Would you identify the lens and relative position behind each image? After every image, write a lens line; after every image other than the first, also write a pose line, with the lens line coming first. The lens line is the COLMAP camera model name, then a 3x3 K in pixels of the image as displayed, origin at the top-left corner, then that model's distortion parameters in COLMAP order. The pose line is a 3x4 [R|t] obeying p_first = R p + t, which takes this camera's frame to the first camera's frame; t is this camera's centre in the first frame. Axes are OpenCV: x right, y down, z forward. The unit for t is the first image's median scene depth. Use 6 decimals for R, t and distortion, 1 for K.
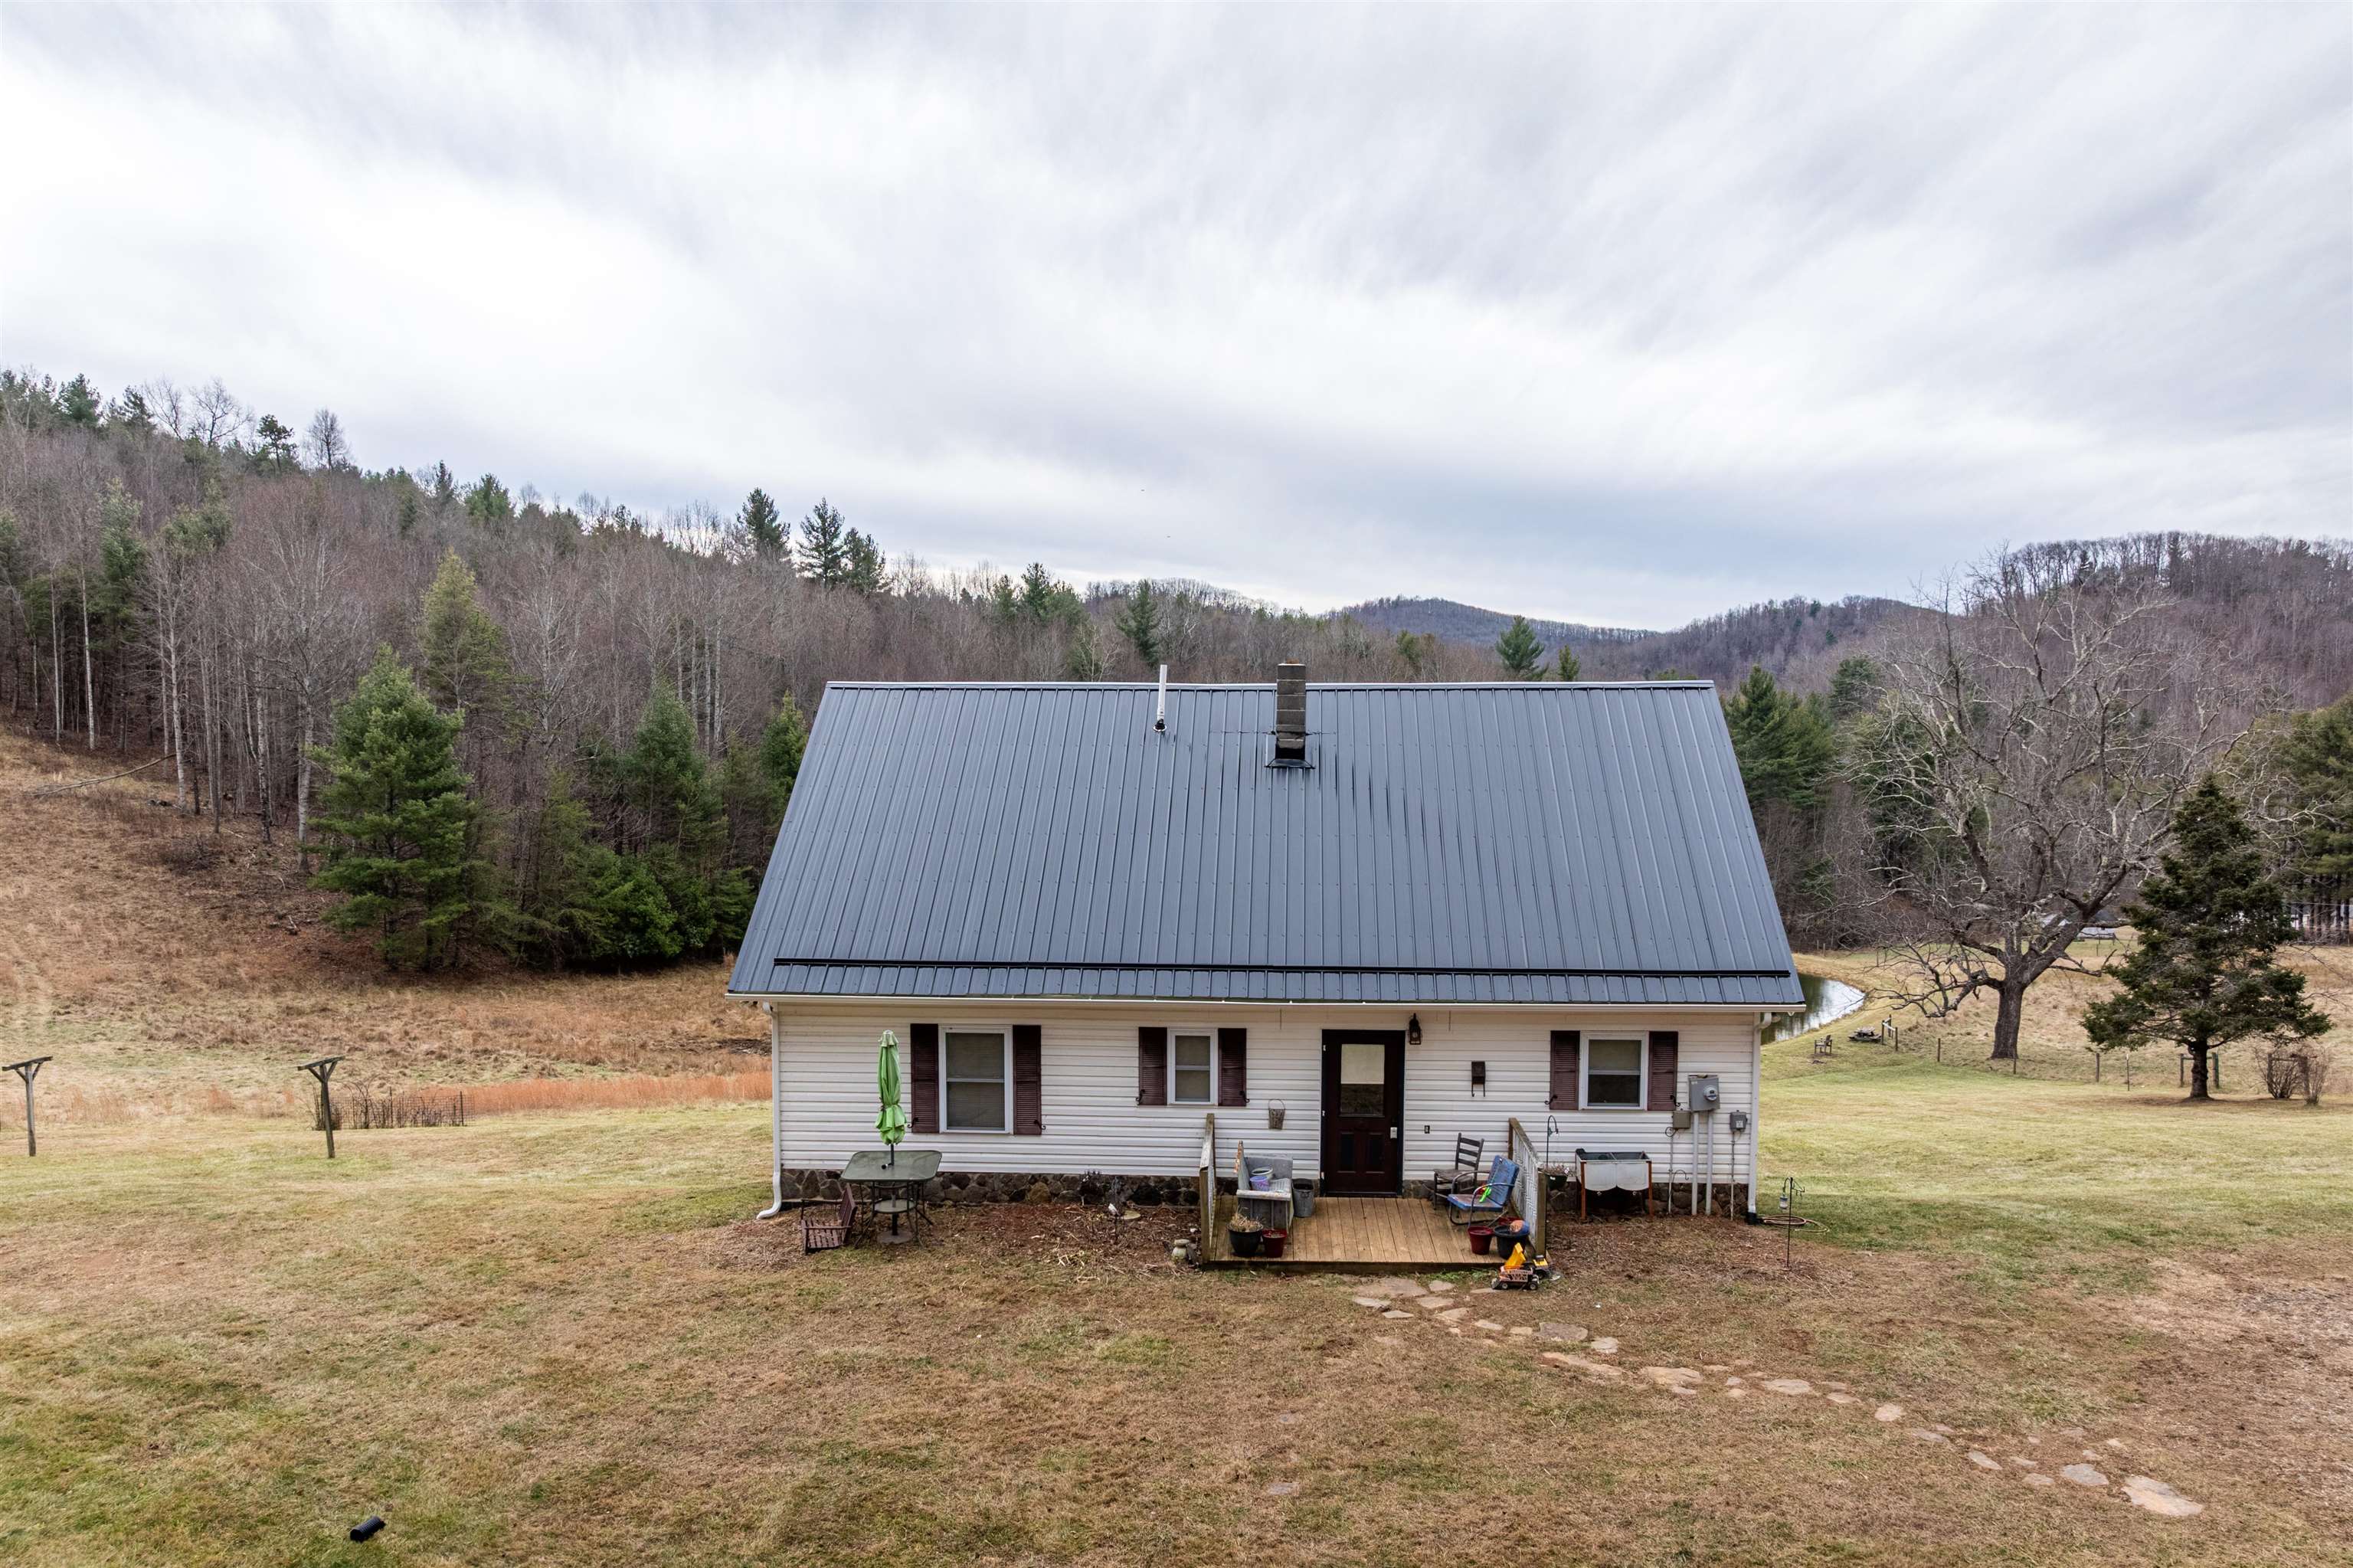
lens RADIAL K [[1668.8, 0, 1182.0], [0, 1668.8, 873.2], [0, 0, 1]] dist [-0.051168, -0.002149]
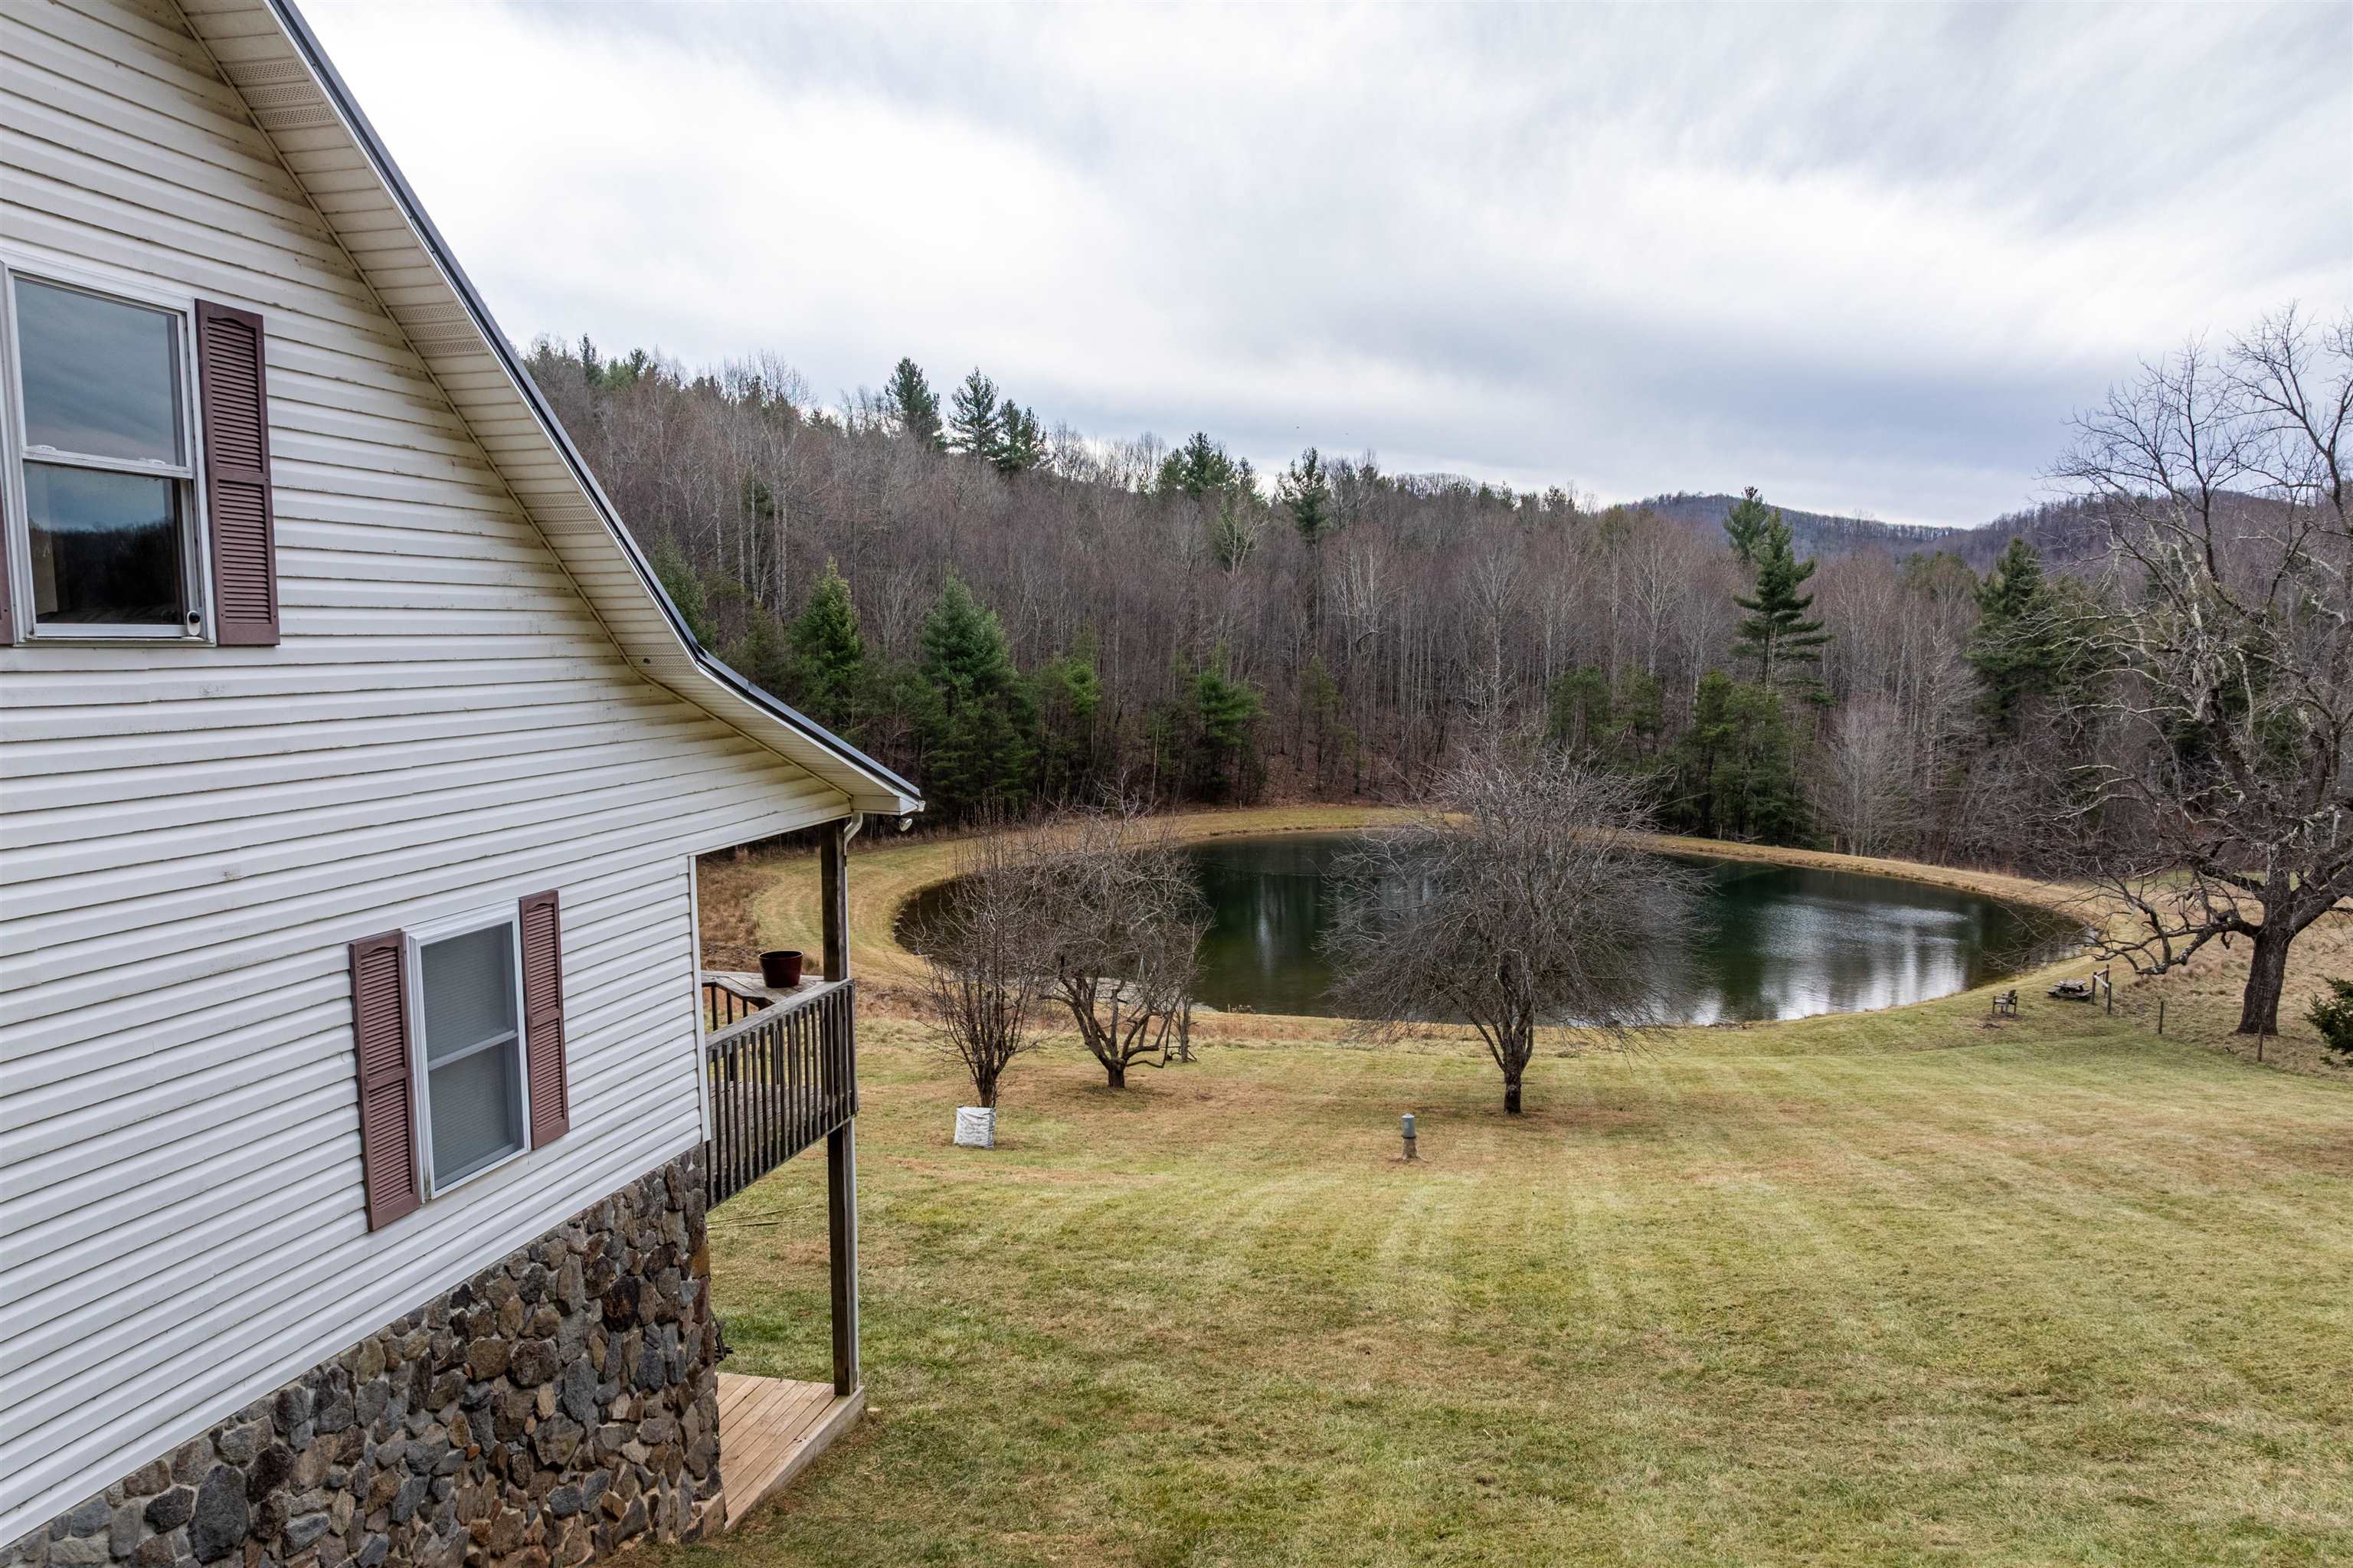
lens RADIAL K [[1659.0, 0, 1183.0], [0, 1659.0, 870.5], [0, 0, 1]] dist [-0.040671, -0.004490]
pose [[0.986650, 0.024691, -0.160975, 0.142955], [-0.015730, 0.998267, 0.056702, 0.008098], [0.162096, -0.053413, 0.985328, 0.217335]]
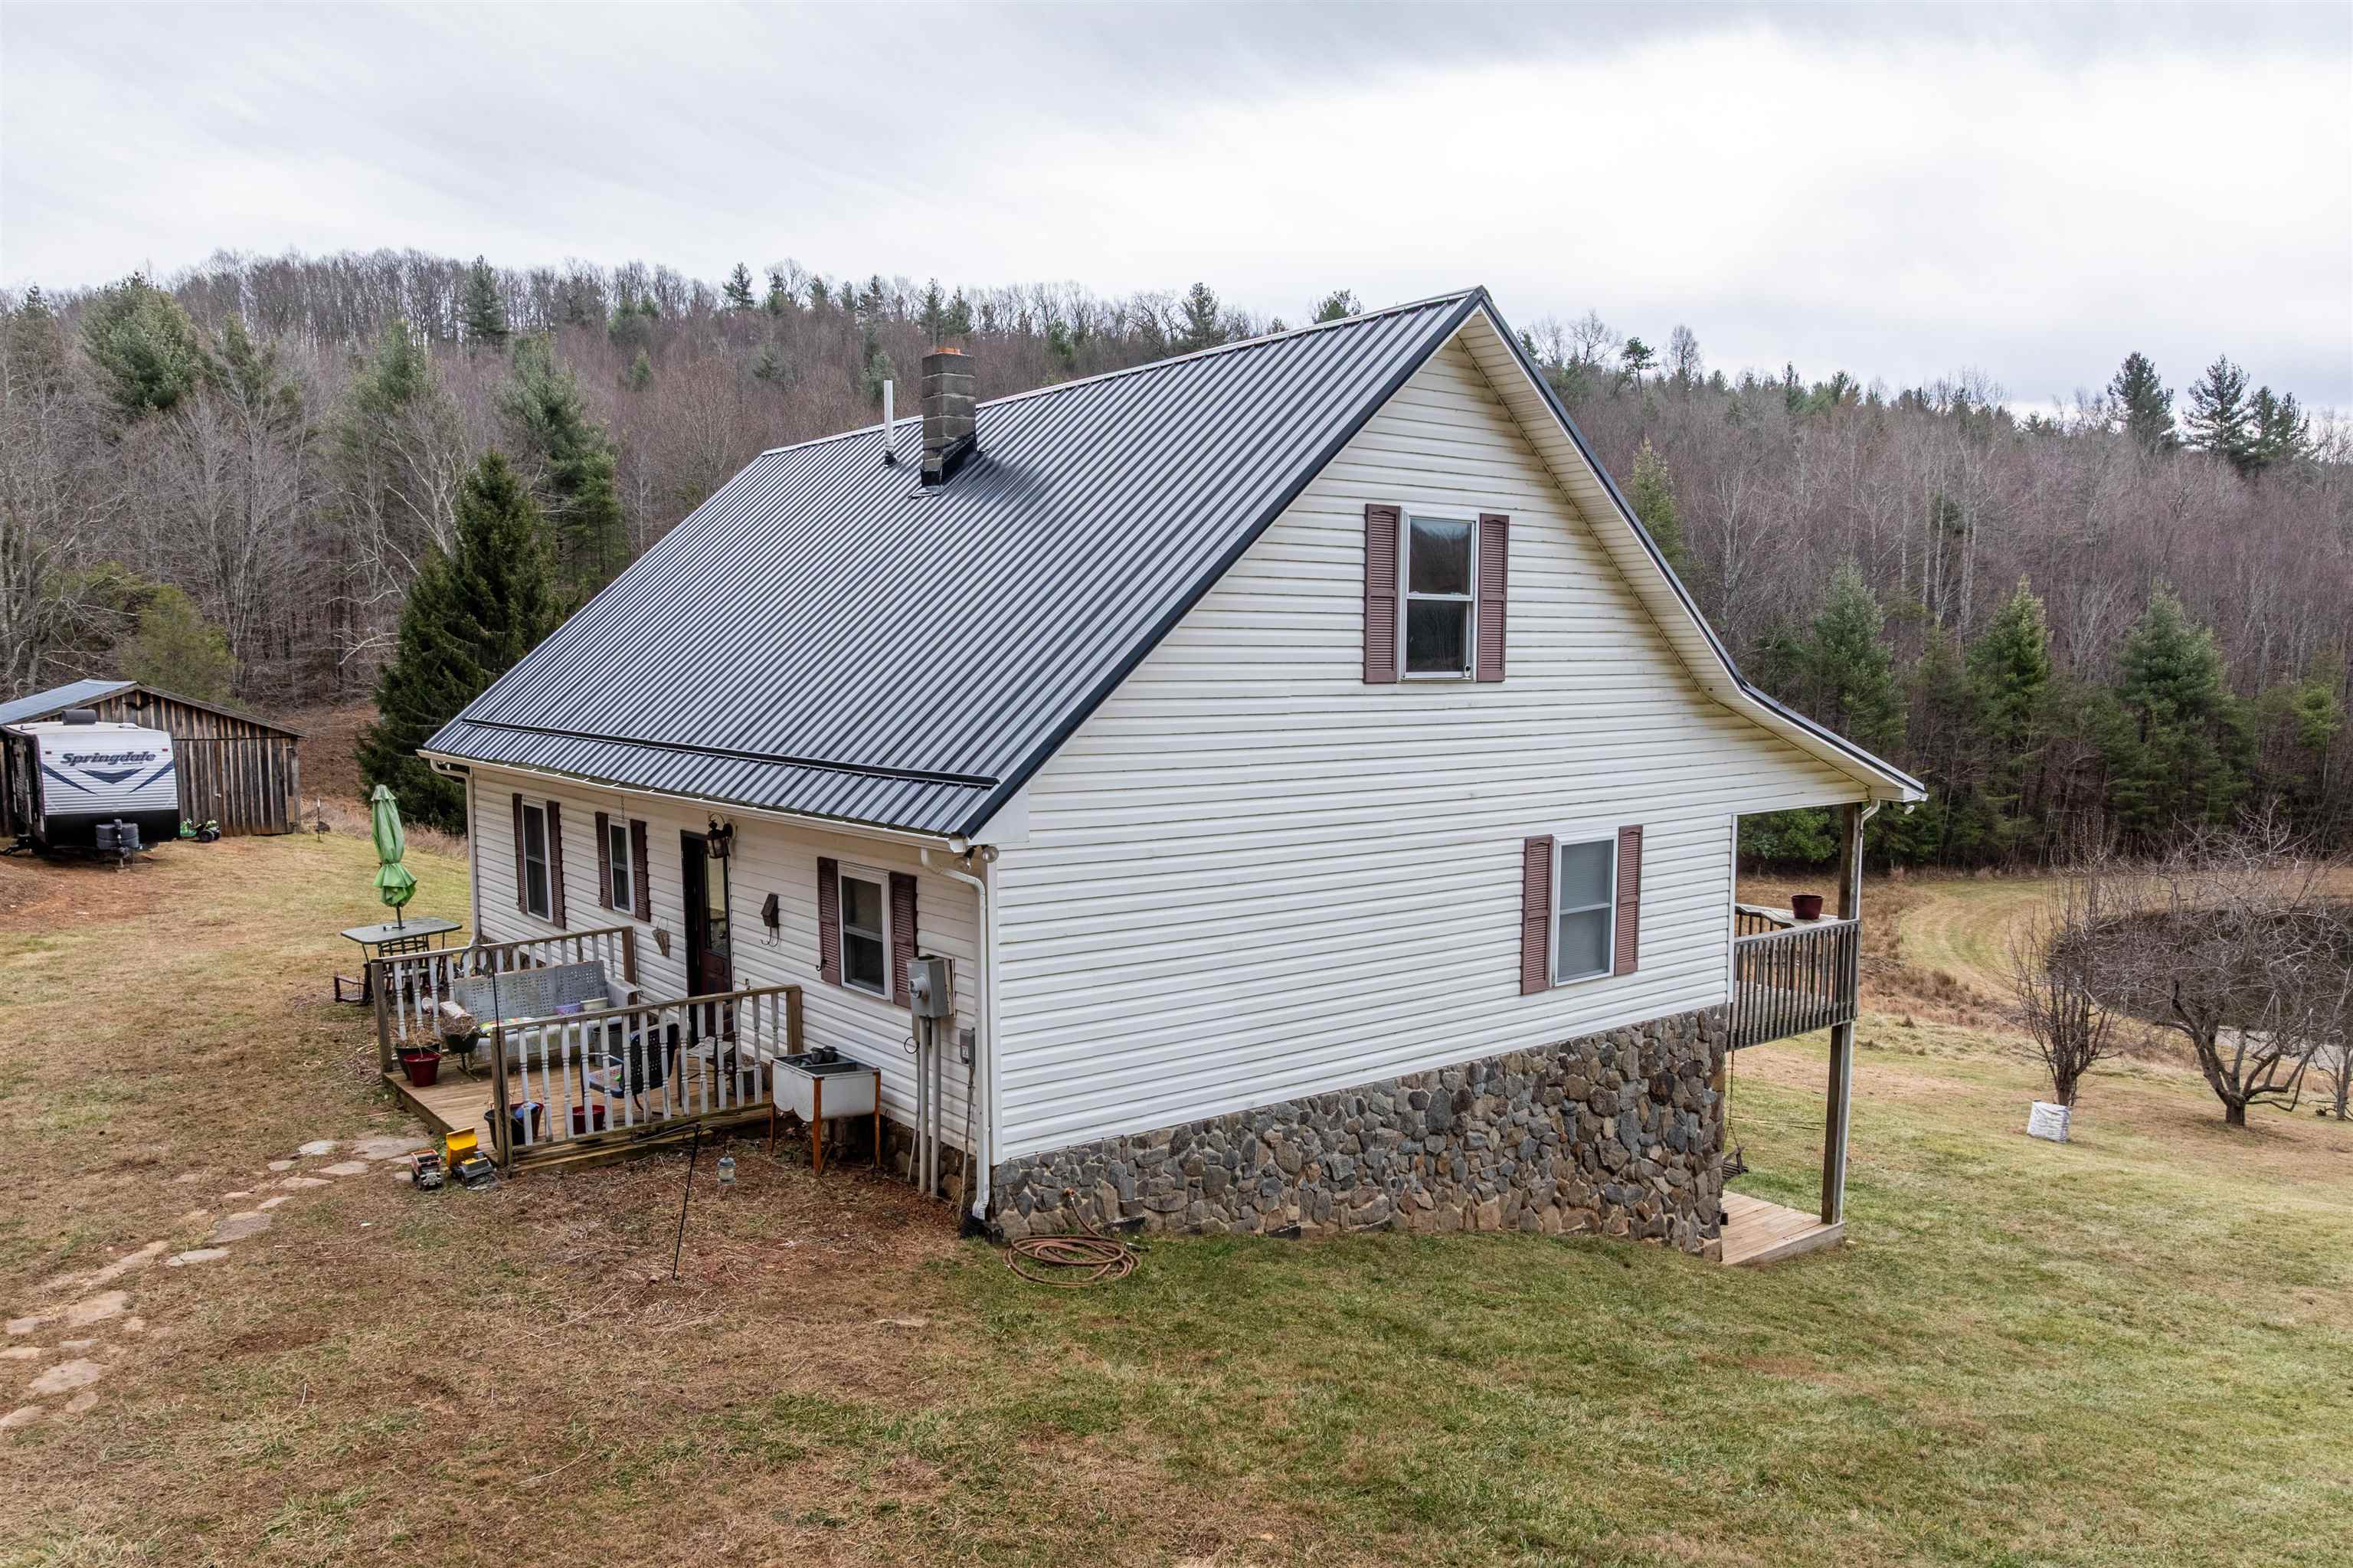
lens RADIAL K [[1659.0, 0, 1183.0], [0, 1659.0, 870.5], [0, 0, 1]] dist [-0.040671, -0.004490]
pose [[0.659496, 0.092006, -0.746056, 0.186392], [-0.057100, 0.995745, 0.072323, 0.010727], [0.749536, -0.005097, 0.661944, 0.160750]]
